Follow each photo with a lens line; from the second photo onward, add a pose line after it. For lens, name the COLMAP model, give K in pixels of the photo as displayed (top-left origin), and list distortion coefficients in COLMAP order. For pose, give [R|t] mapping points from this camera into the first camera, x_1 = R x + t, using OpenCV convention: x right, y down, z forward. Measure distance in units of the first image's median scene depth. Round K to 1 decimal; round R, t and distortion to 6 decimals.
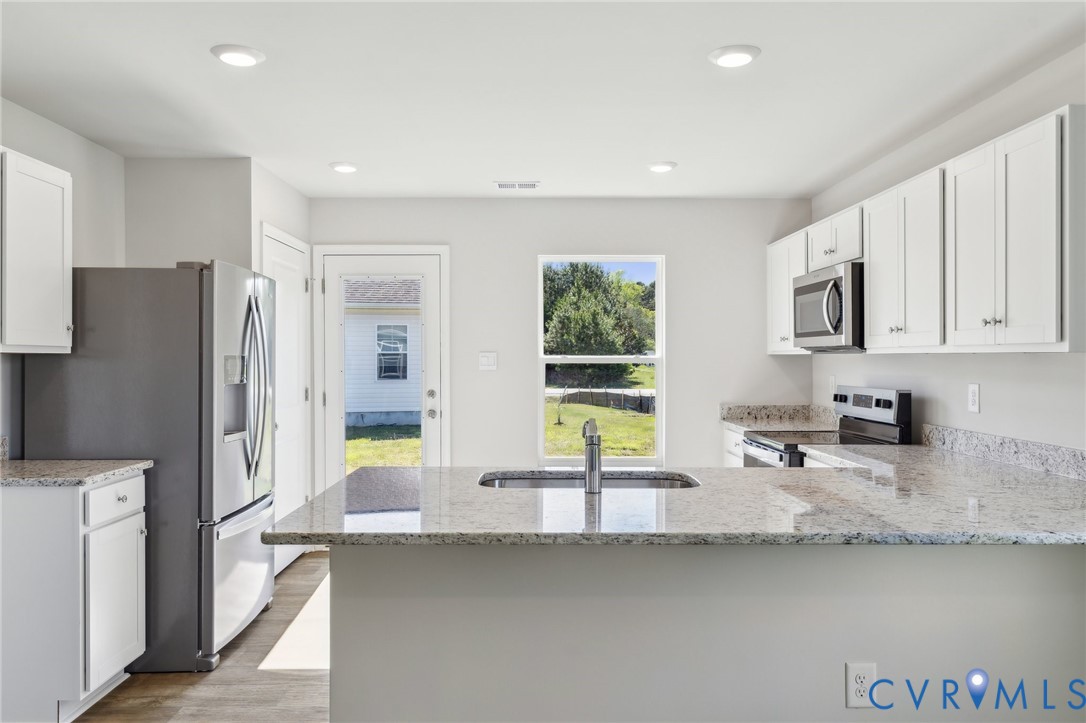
lens RADIAL K [[796.8, 0, 542.4], [0, 796.8, 358.8], [0, 0, 1]] dist [0.002463, 0.001043]
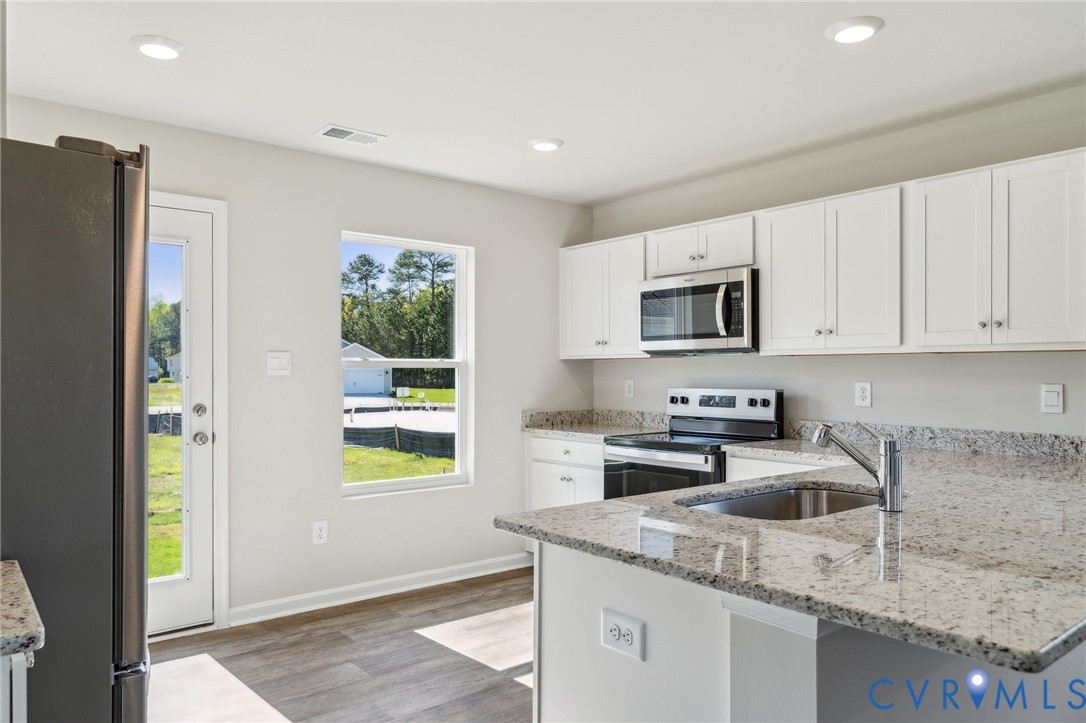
lens RADIAL K [[752.4, 0, 542.6], [0, 752.4, 382.7], [0, 0, 1]] dist [-0.002808, -0.000140]
pose [[0.775800, -0.008083, 0.630927, -0.439374], [0.001255, 0.999936, 0.011267, 0.017588], [-0.630978, -0.007949, 0.775760, 0.399410]]
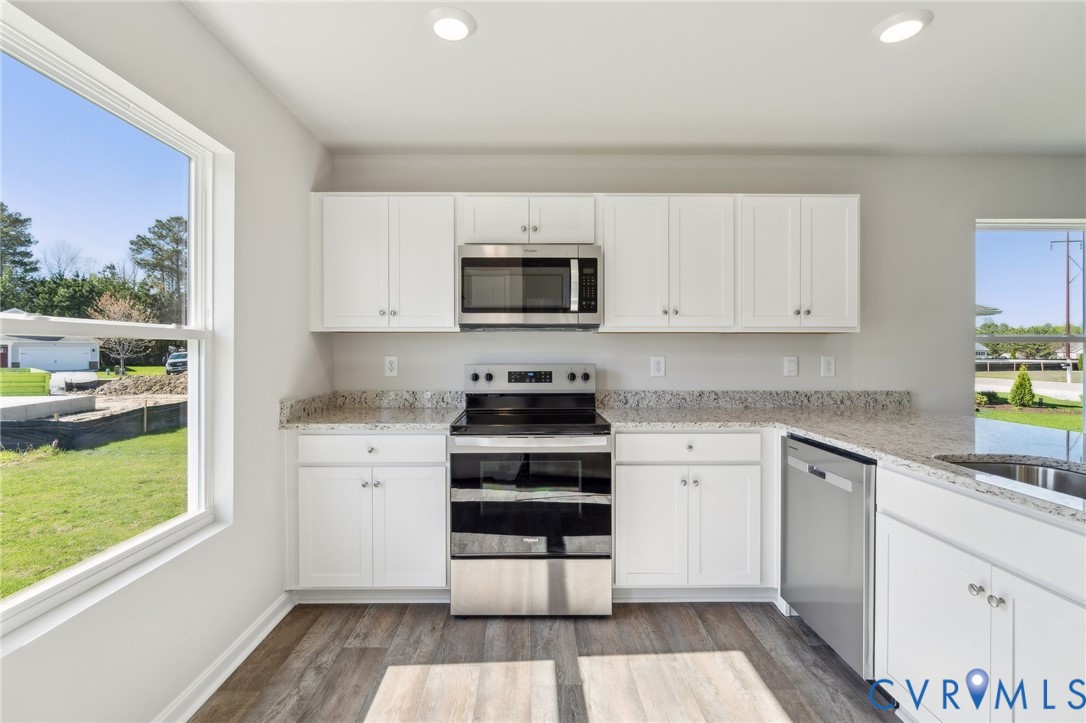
lens RADIAL K [[498.1, 0, 537.1], [0, 498.1, 353.0], [0, 0, 1]] dist [-0.003175, 0.000490]
pose [[0.000419, -0.008256, 0.999966, -0.281091], [0.002610, 0.999963, 0.008254, 0.016678], [-0.999997, 0.002606, 0.000440, 1.065869]]
